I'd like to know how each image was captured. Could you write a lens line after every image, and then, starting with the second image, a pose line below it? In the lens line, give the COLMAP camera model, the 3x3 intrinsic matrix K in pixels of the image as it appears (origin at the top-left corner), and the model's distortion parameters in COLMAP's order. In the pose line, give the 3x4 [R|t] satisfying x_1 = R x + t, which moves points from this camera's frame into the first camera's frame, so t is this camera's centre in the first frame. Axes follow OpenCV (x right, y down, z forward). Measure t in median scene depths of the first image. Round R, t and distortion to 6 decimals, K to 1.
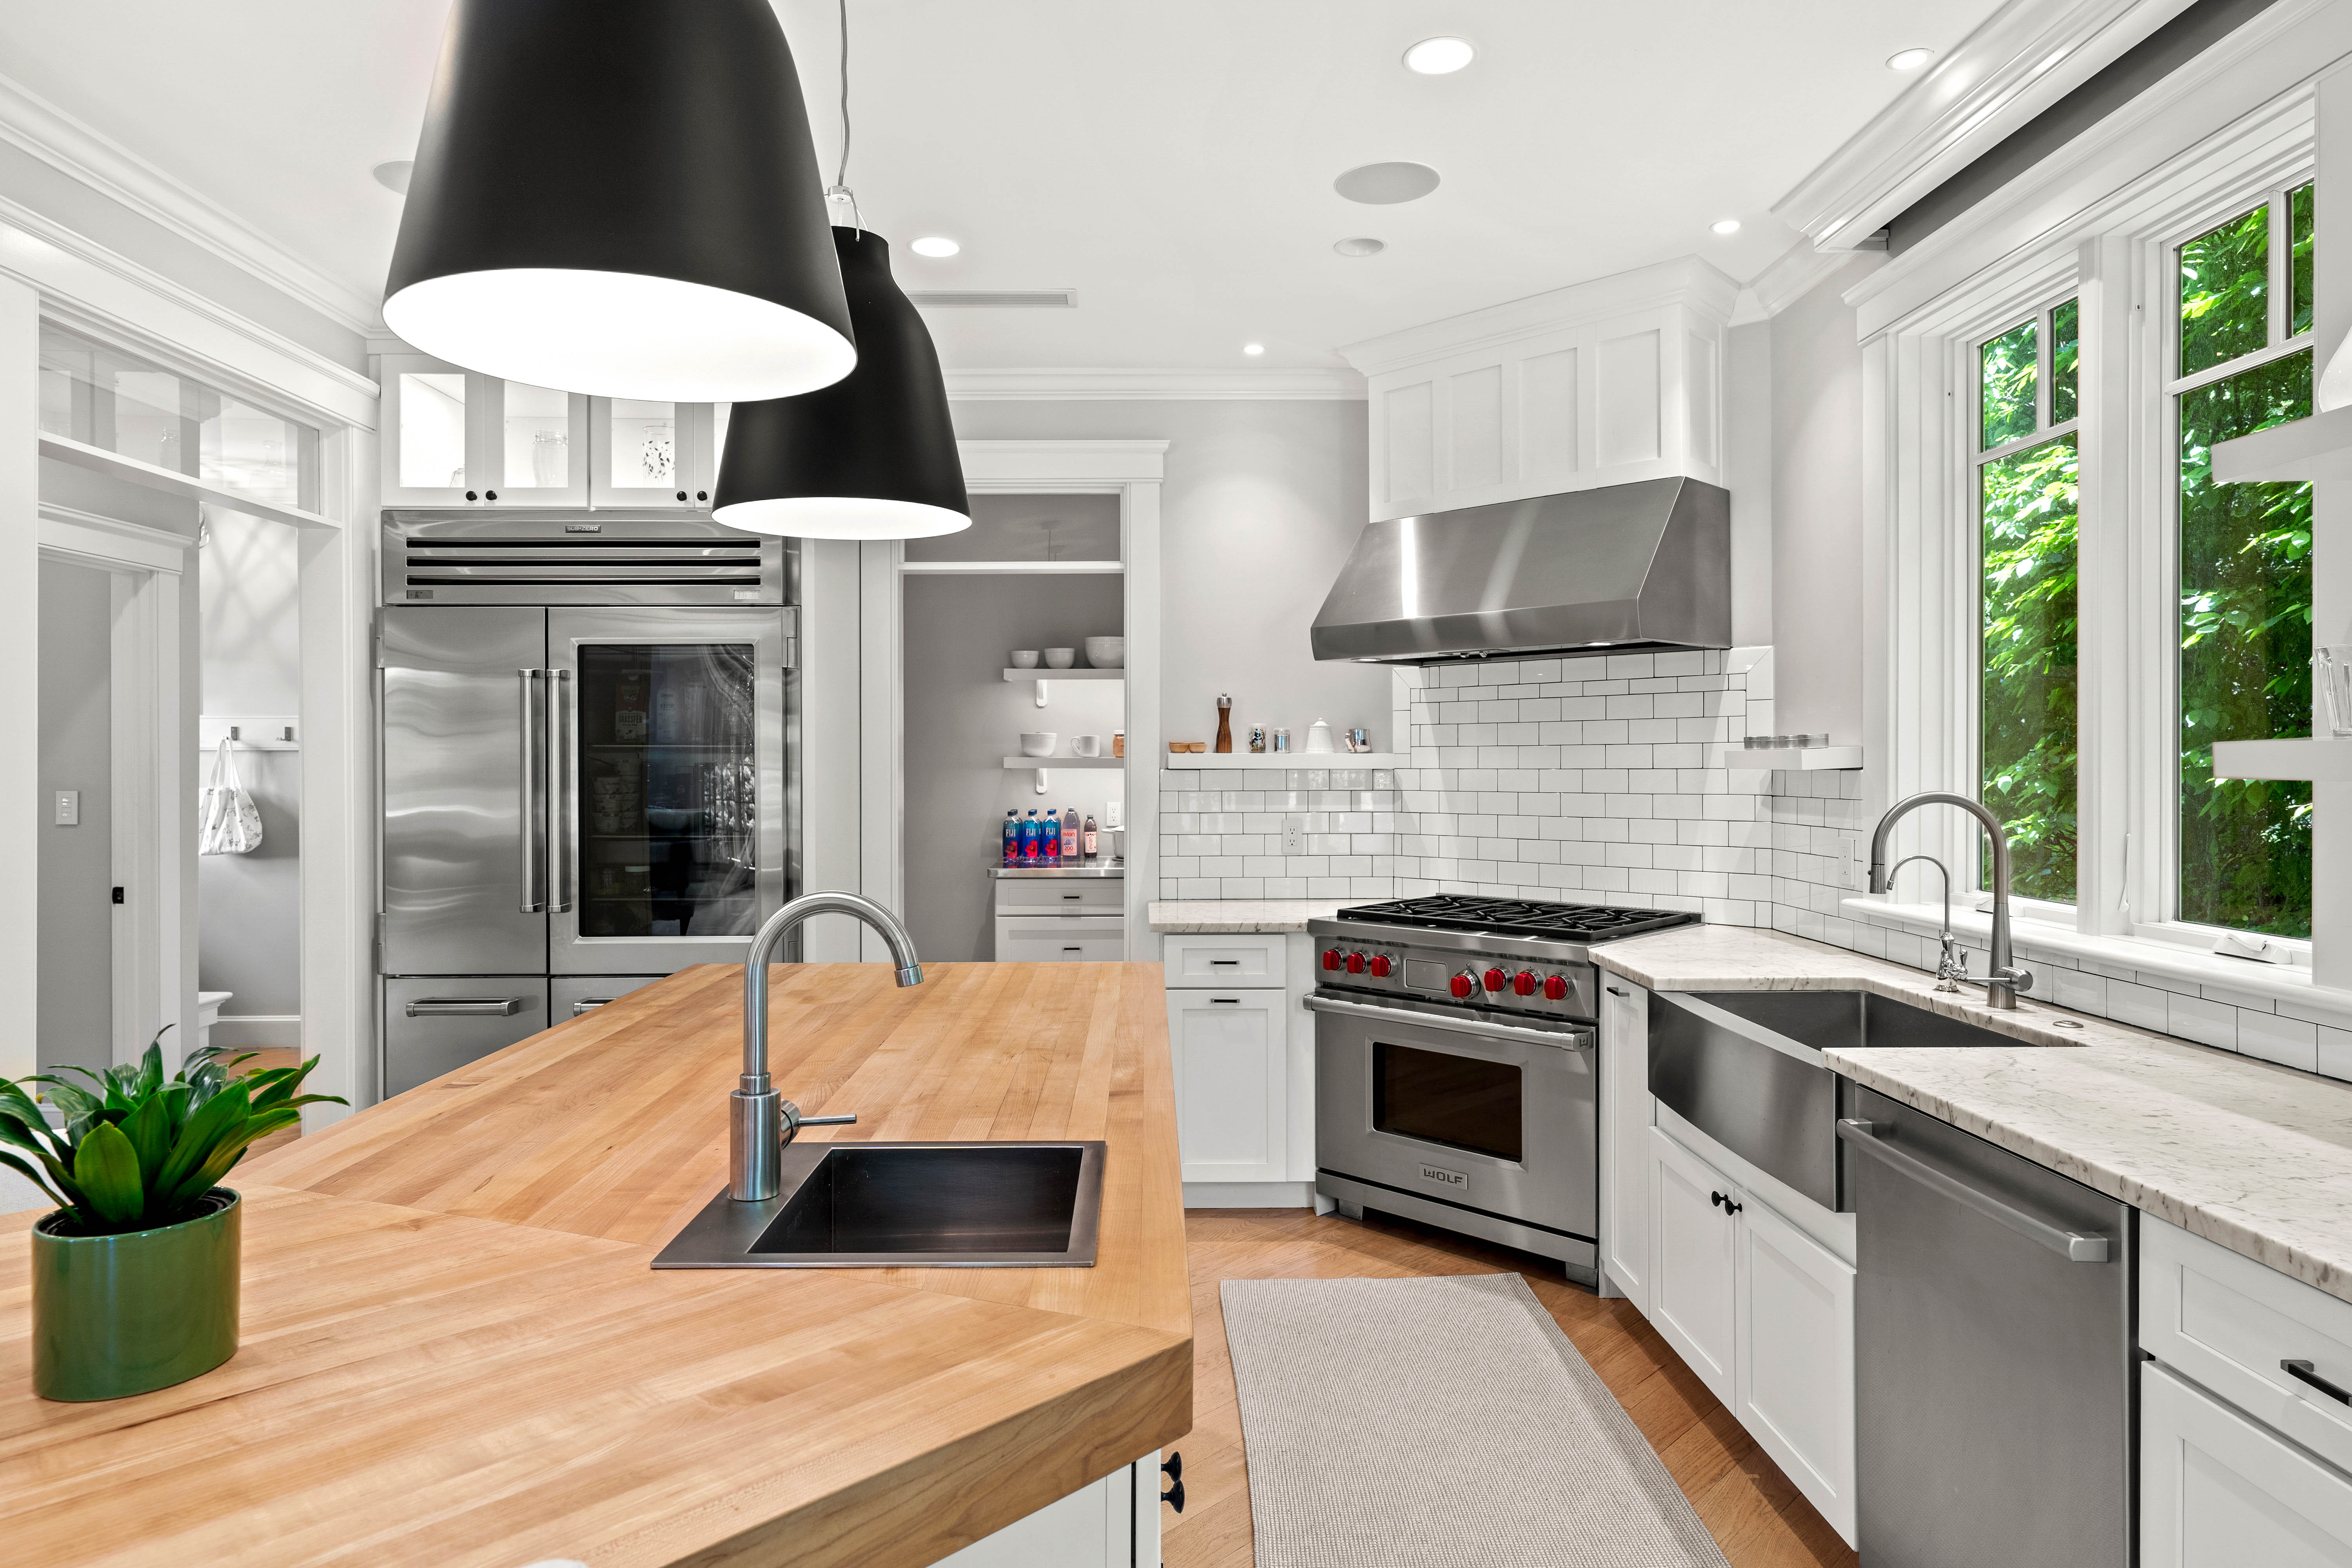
lens RADIAL K [[1373.4, 0, 1166.8], [0, 1373.4, 765.9], [0, 0, 1]] dist [0.001204, 0.002424]
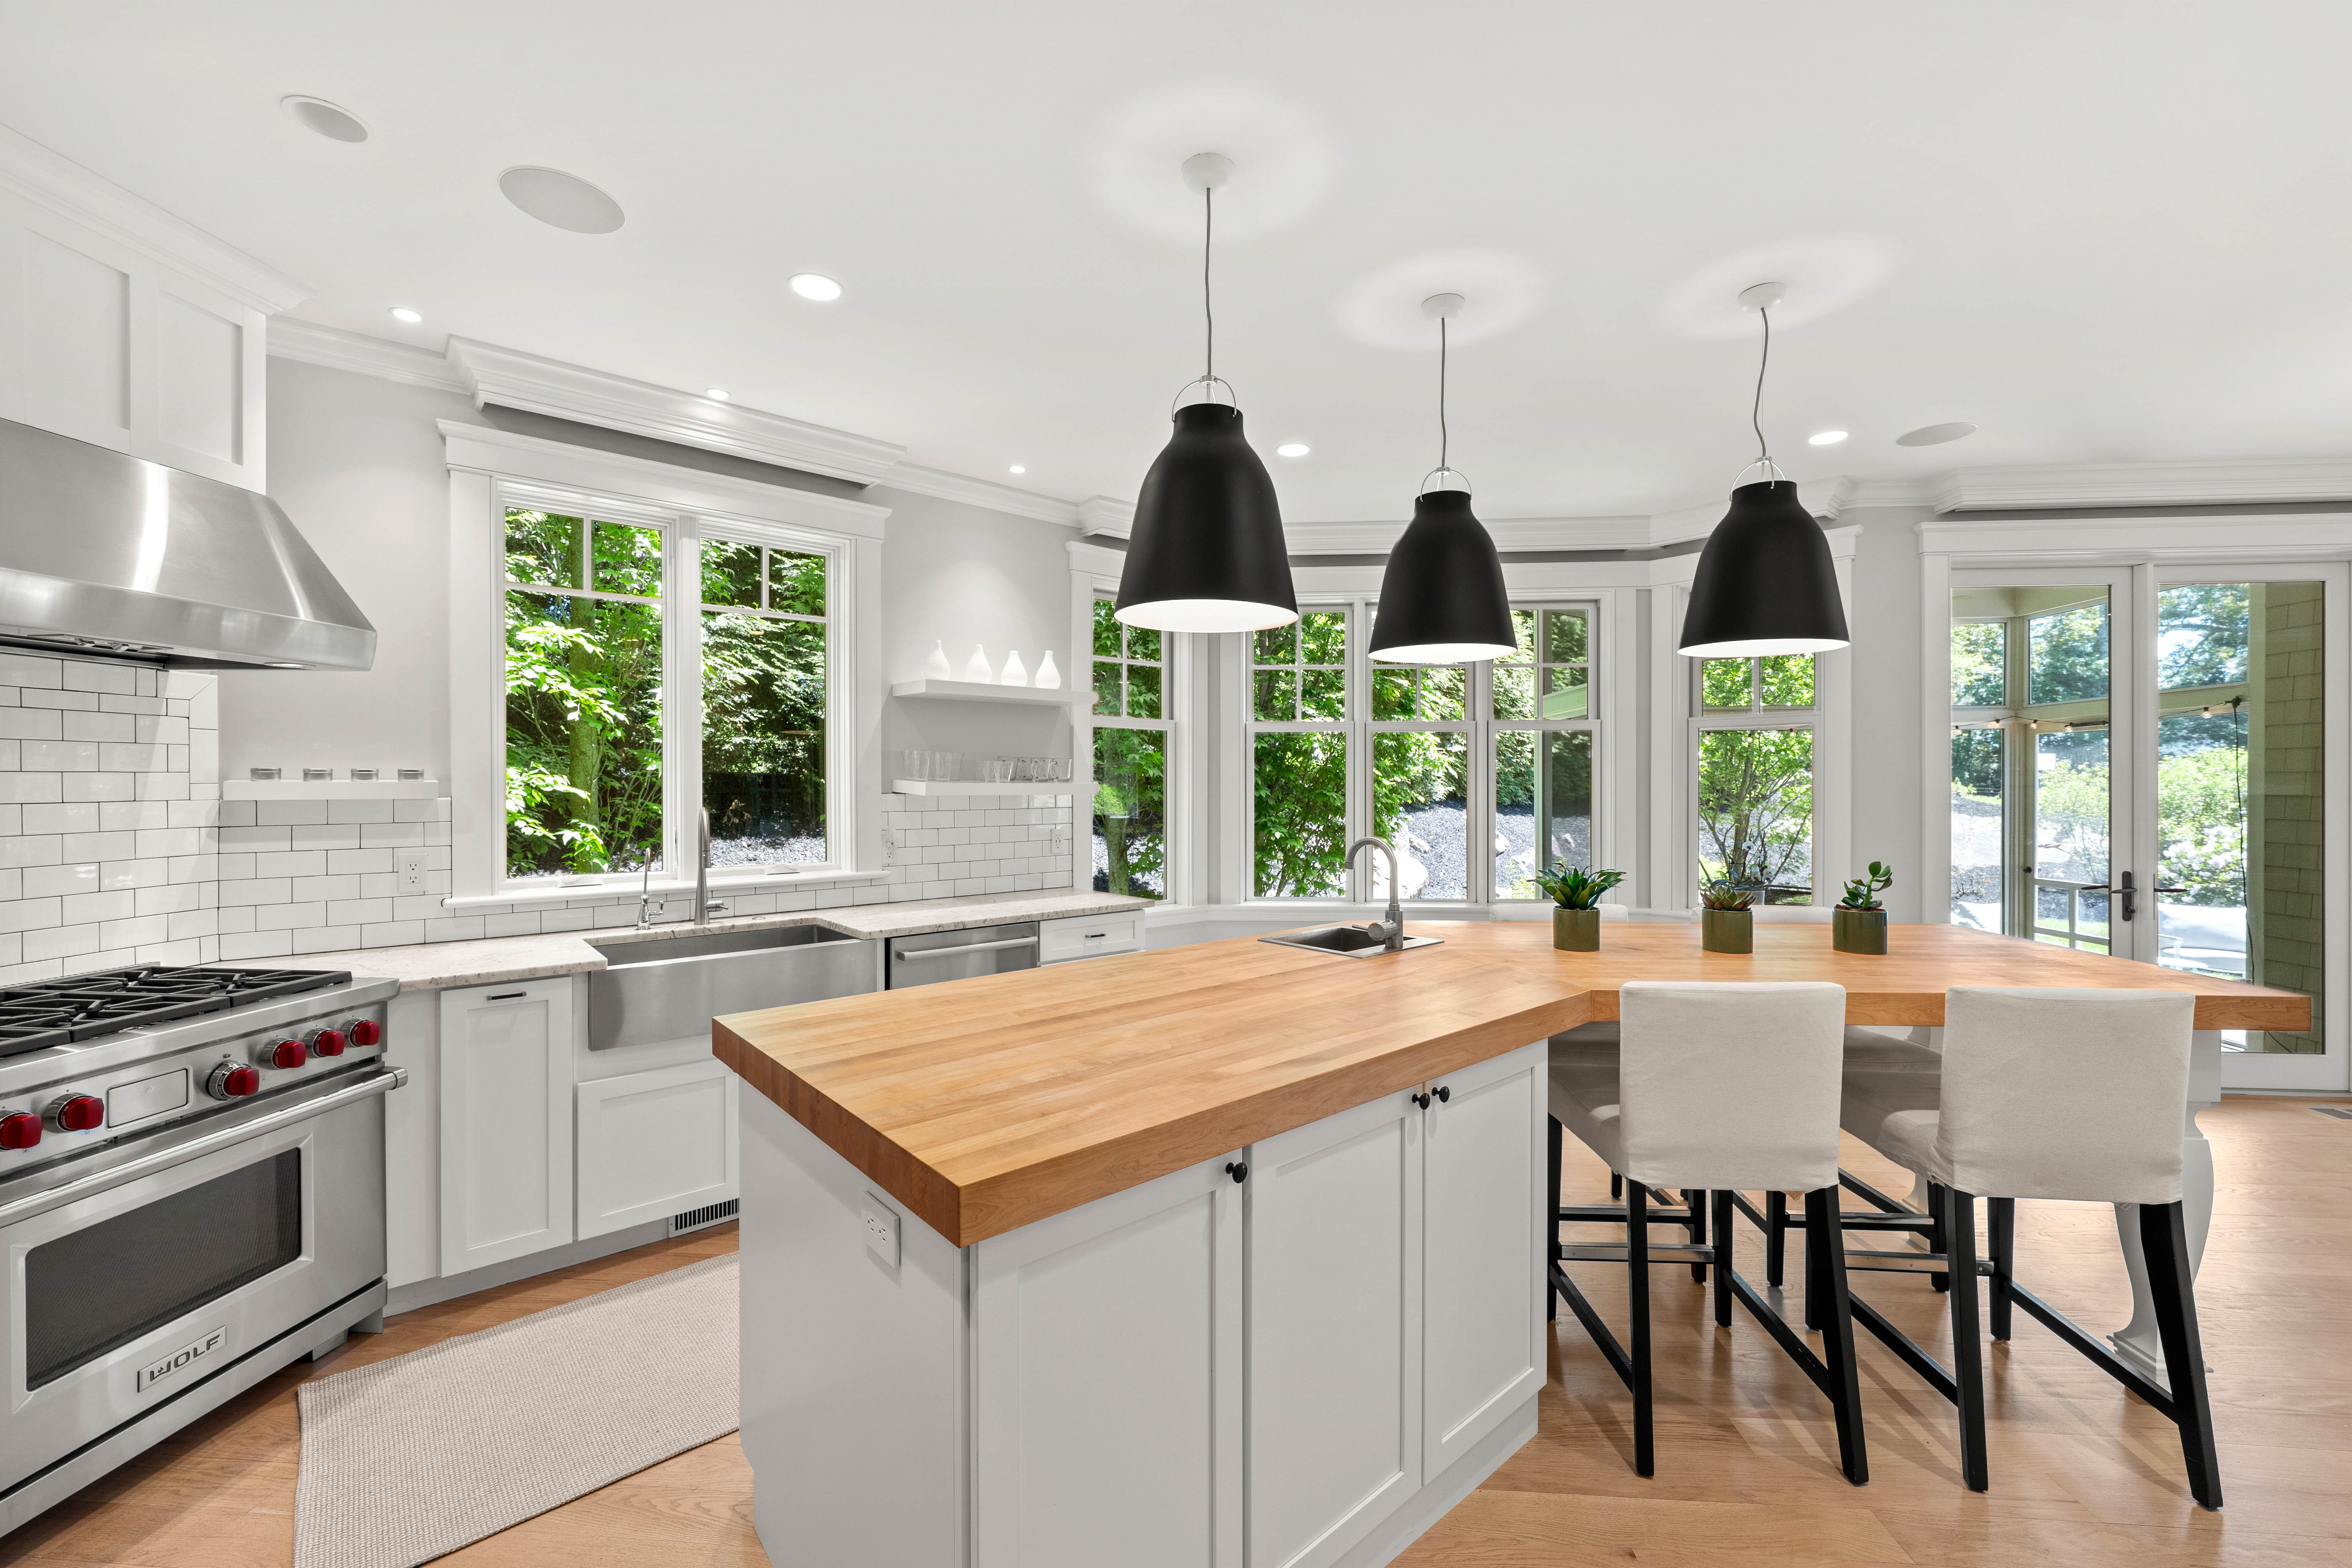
lens RADIAL K [[935.4, 0, 1172.4], [0, 935.4, 787.8], [0, 0, 1]] dist [-0.000415, -0.000134]
pose [[-0.640483, -0.002303, 0.767969, -0.504291], [0.003365, 0.999977, 0.005805, -0.007859], [-0.767965, 0.006302, -0.640461, 0.879278]]
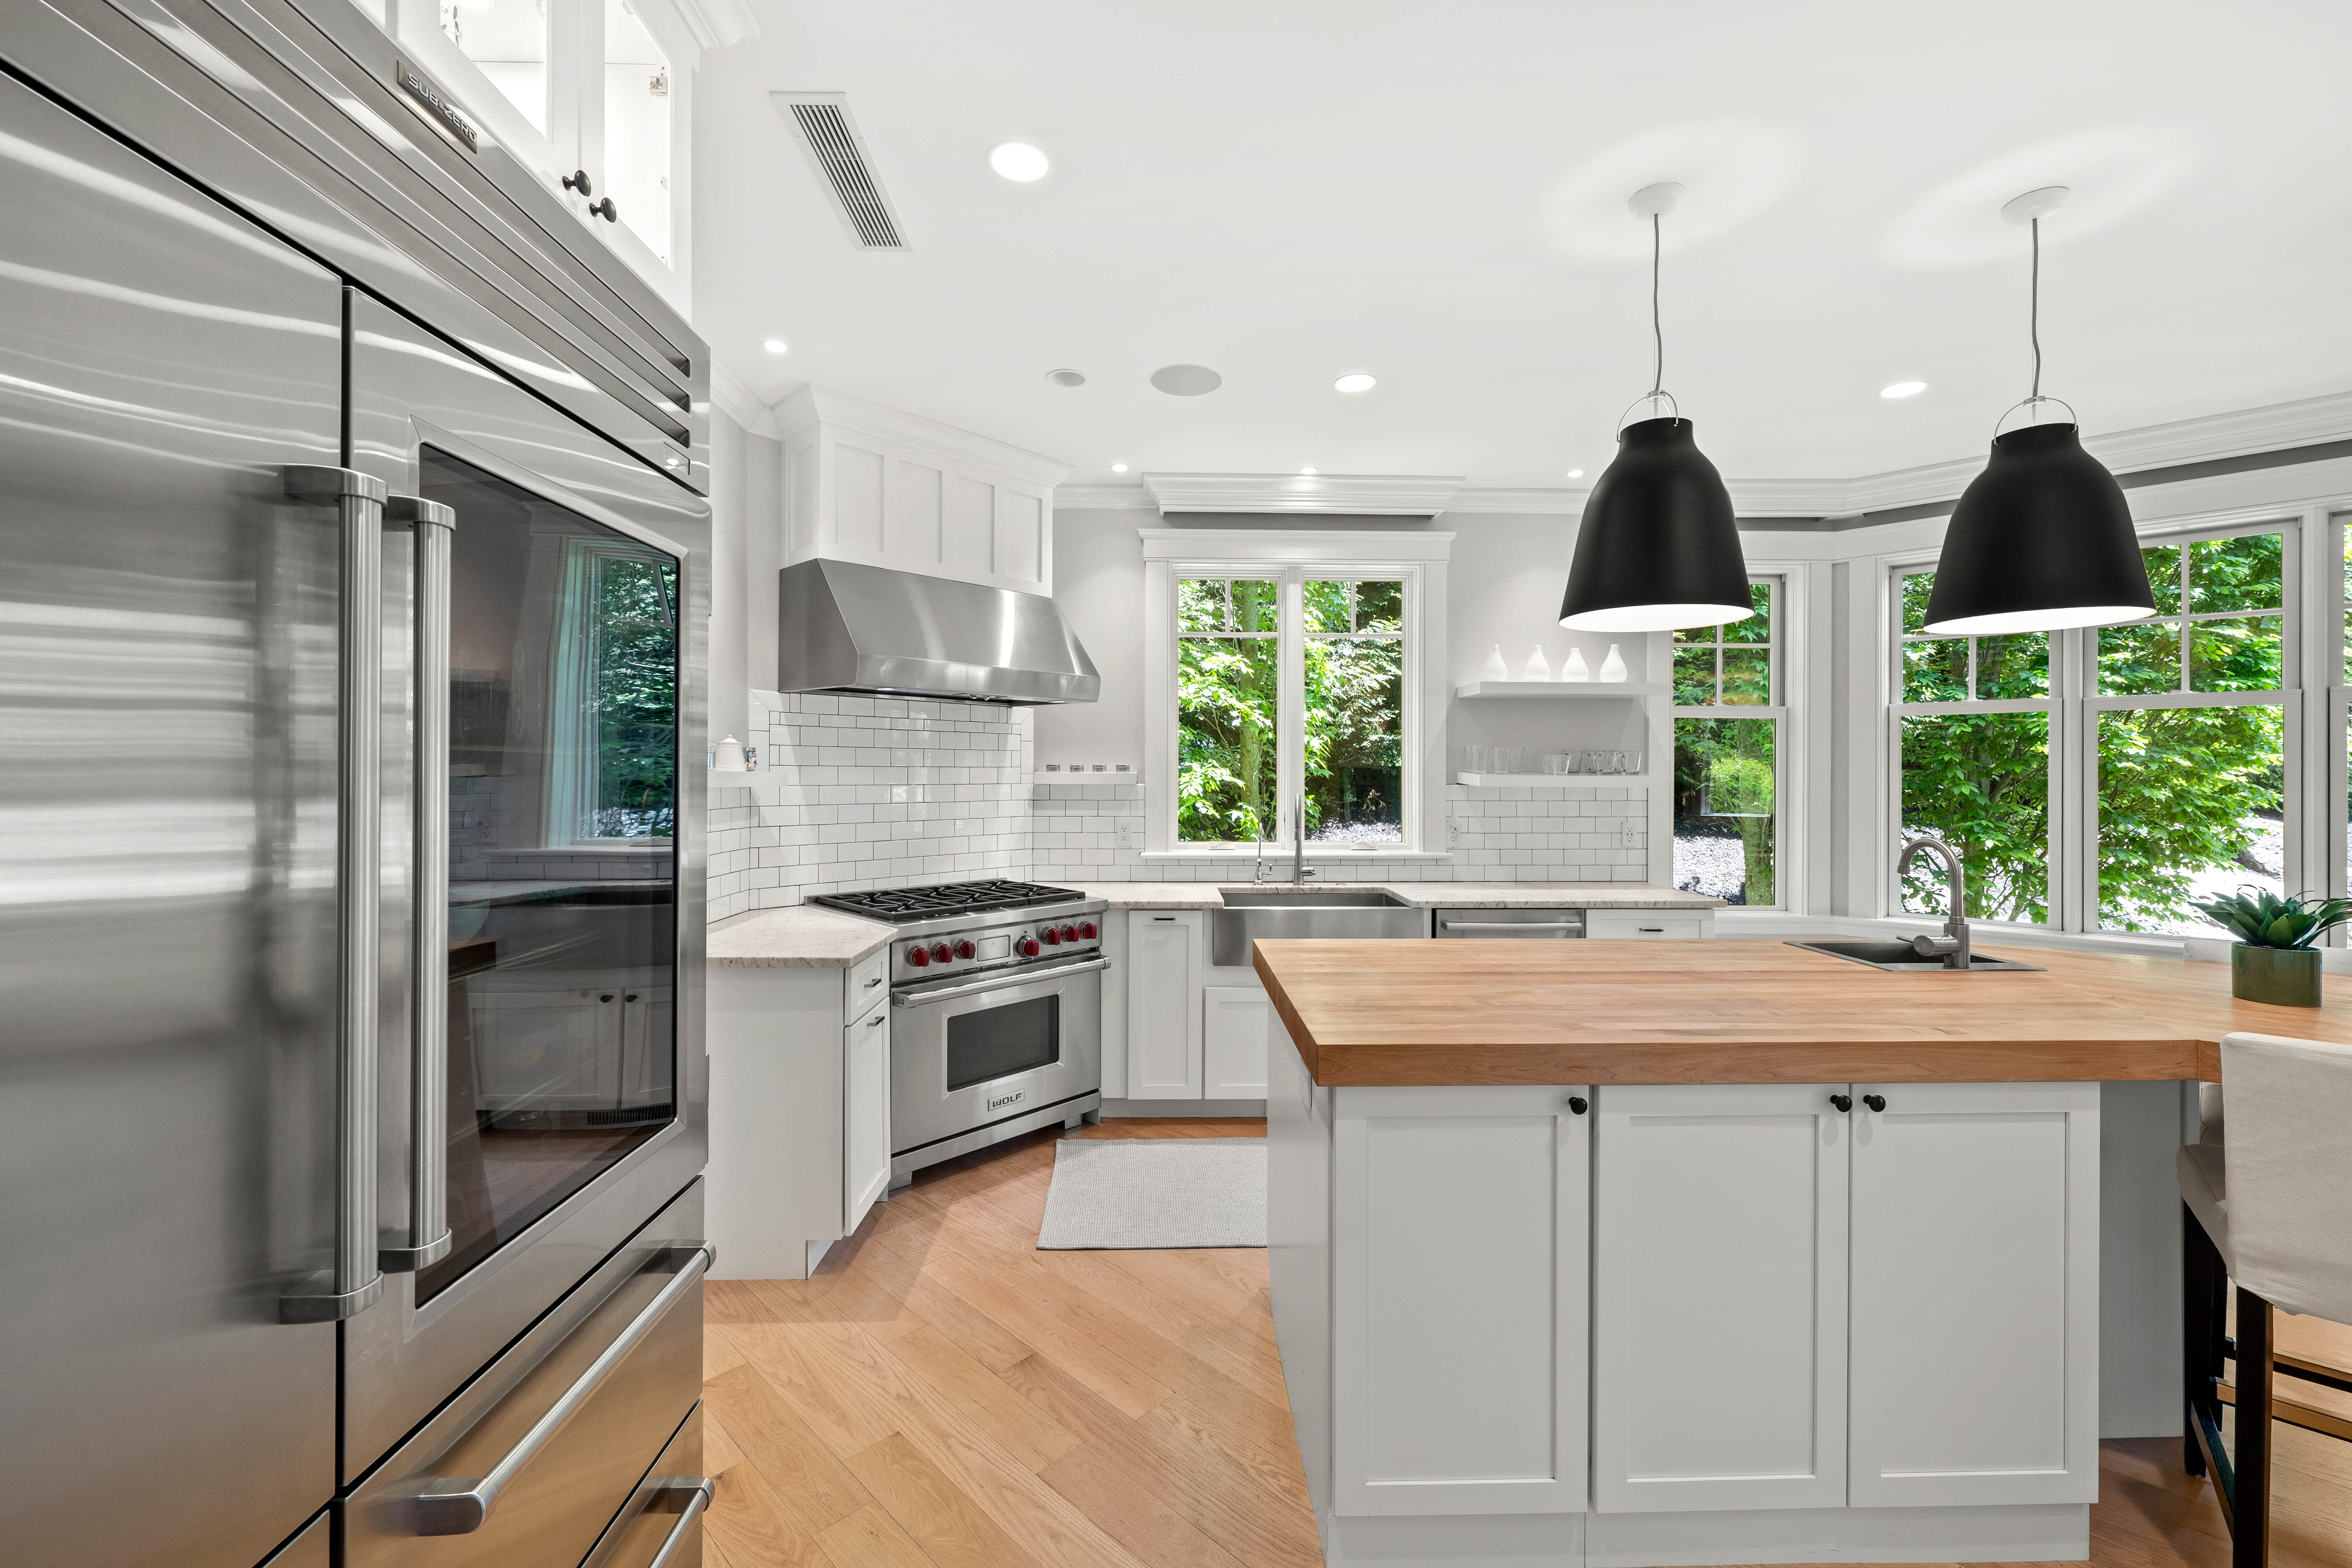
lens RADIAL K [[932.3, 0, 1176.2], [0, 932.3, 774.8], [0, 0, 1]] dist [0.000529, 0.000149]
pose [[-0.012226, 0.001378, 0.999924, -0.657306], [-0.000793, 0.999999, -0.001388, -0.006739], [-0.999925, -0.000810, -0.012225, 0.820353]]
